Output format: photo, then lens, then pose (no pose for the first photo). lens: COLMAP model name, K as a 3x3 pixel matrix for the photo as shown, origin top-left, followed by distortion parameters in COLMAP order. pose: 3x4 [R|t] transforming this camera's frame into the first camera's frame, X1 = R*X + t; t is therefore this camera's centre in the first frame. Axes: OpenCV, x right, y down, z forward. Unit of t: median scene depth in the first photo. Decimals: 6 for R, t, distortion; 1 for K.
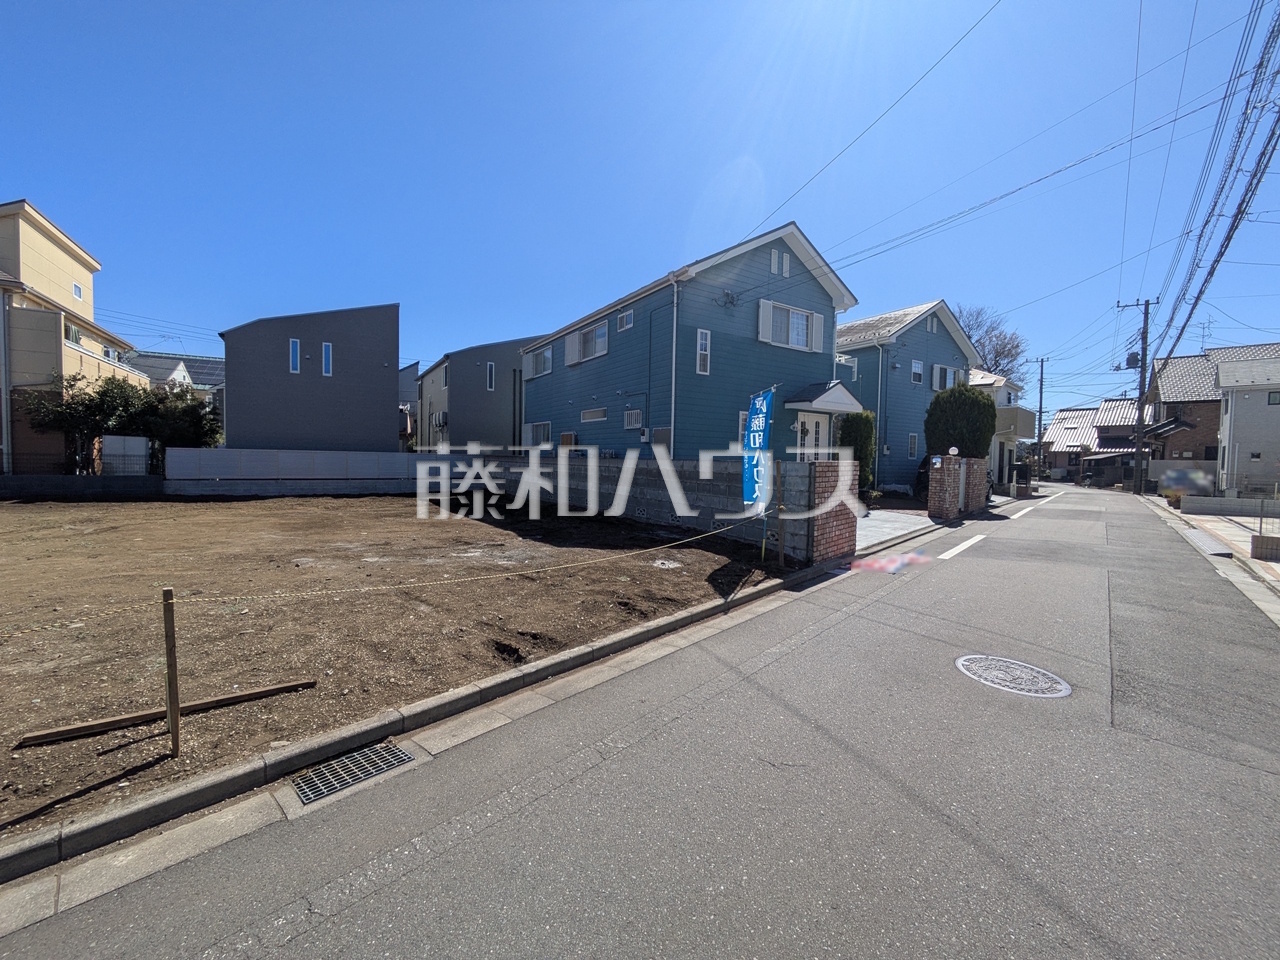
lens RADIAL K [[504.3, 0, 639.2], [0, 504.3, 477.8], [0, 0, 1]] dist [0.000056, 0.001177]
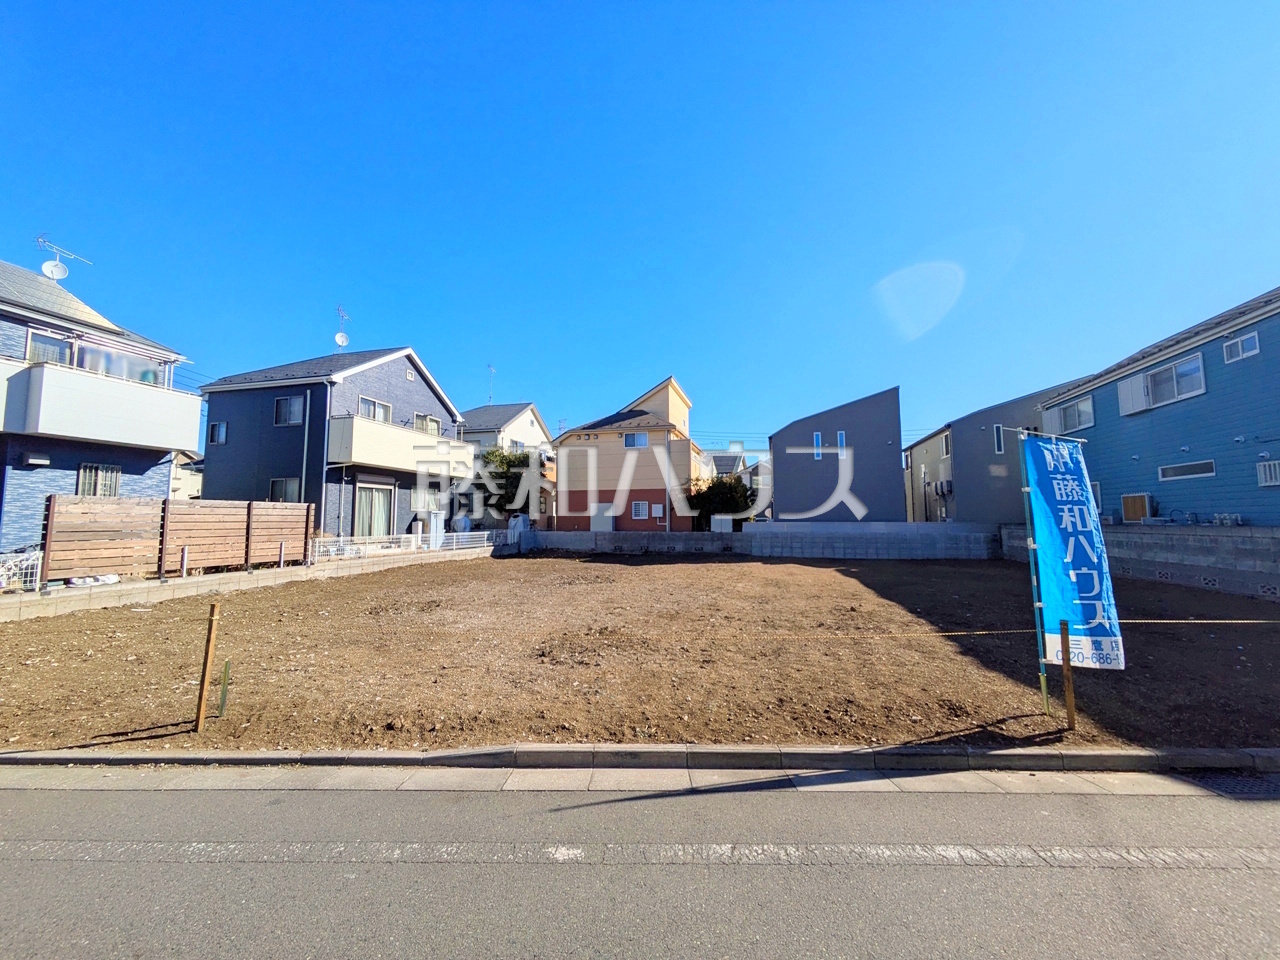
lens RADIAL K [[504.3, 0, 639.2], [0, 504.3, 477.8], [0, 0, 1]] dist [0.000056, 0.001177]
pose [[0.677810, -0.084269, -0.730392, -0.098584], [-0.012259, 0.991977, -0.125825, -0.002335], [0.735135, 0.094239, 0.671338, -0.178084]]
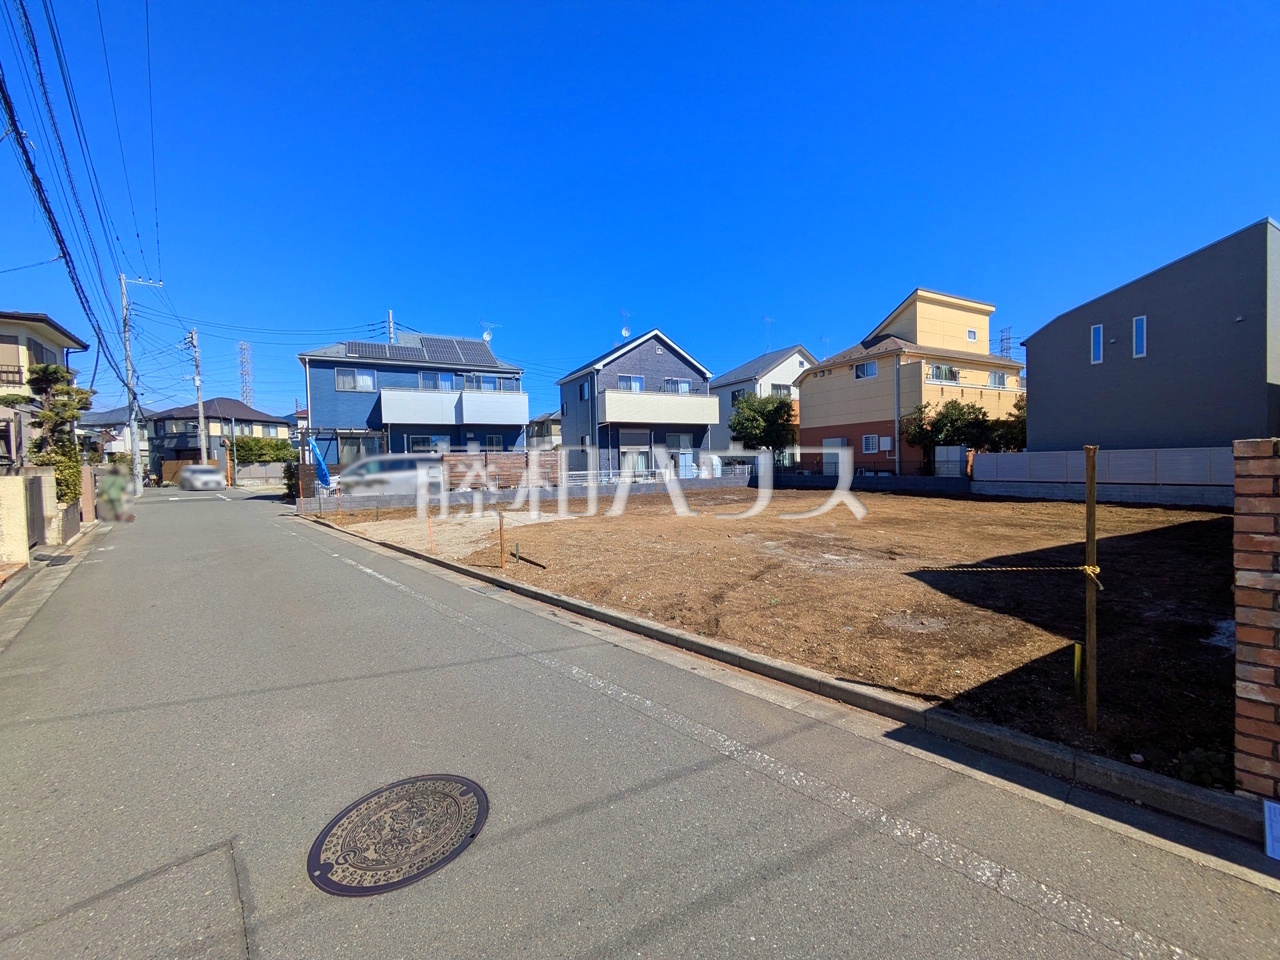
lens RADIAL K [[505.2, 0, 639.6], [0, 505.2, 476.4], [0, 0, 1]] dist [-0.001915, 0.003094]
pose [[-0.070728, 0.007392, -0.997468, 0.316948], [-0.016247, 0.999831, 0.008561, -0.004381], [0.997363, 0.016811, -0.070596, 0.320028]]
